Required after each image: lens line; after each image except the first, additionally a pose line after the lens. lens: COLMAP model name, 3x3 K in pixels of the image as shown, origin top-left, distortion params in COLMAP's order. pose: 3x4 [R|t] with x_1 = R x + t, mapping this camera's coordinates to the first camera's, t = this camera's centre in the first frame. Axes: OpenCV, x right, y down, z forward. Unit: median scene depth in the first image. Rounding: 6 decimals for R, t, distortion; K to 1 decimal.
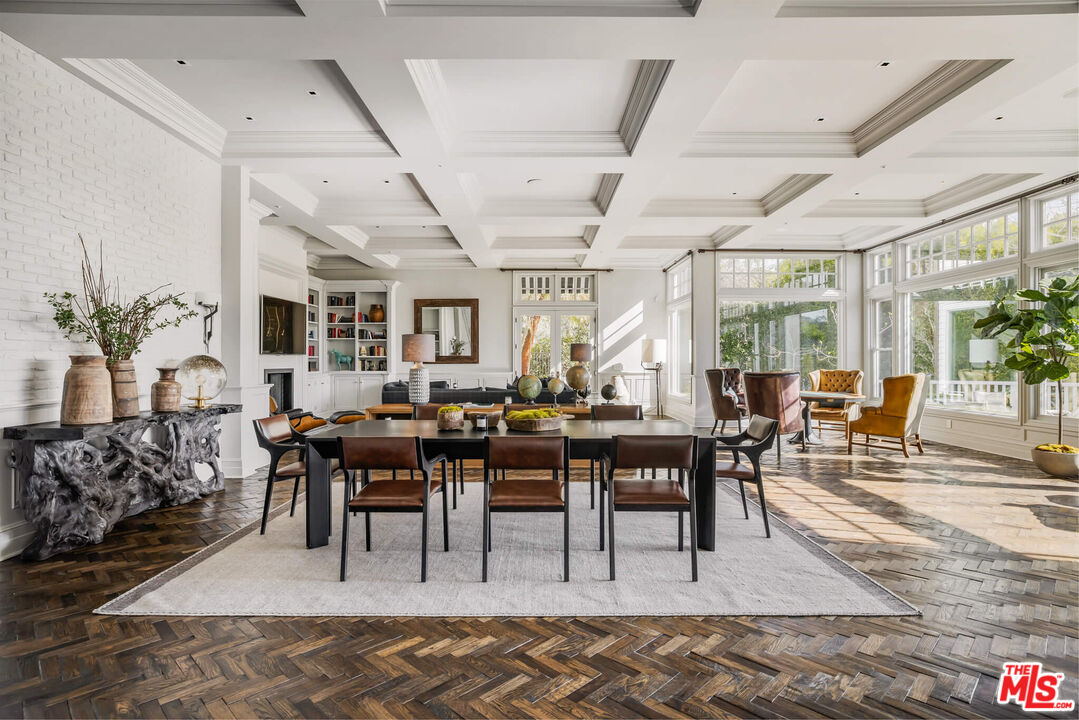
lens RADIAL K [[581.2, 0, 539.5], [0, 581.2, 360.0], [0, 0, 1]] dist [-0.001940, 0.024533]
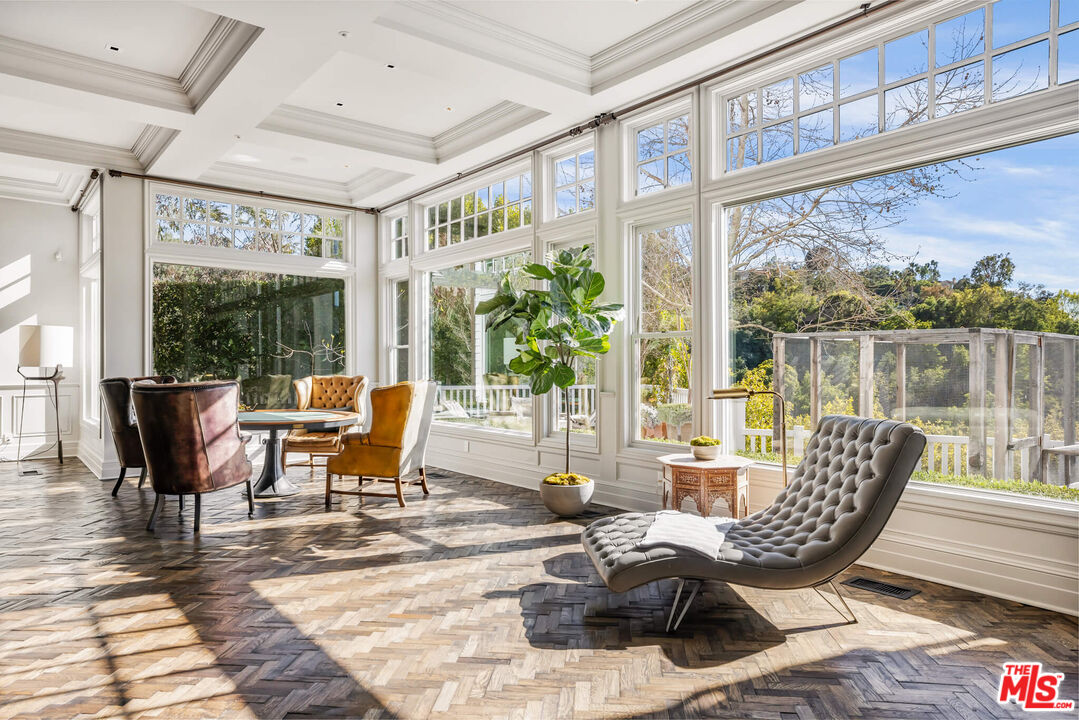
lens RADIAL K [[581.2, 0, 539.5], [0, 581.2, 360.0], [0, 0, 1]] dist [-0.001940, 0.024533]
pose [[0.813787, 0.003086, 0.581155, 0.362362], [0.001046, 0.999977, -0.006775, 0.003511], [-0.581162, 0.006121, 0.813765, 0.357030]]
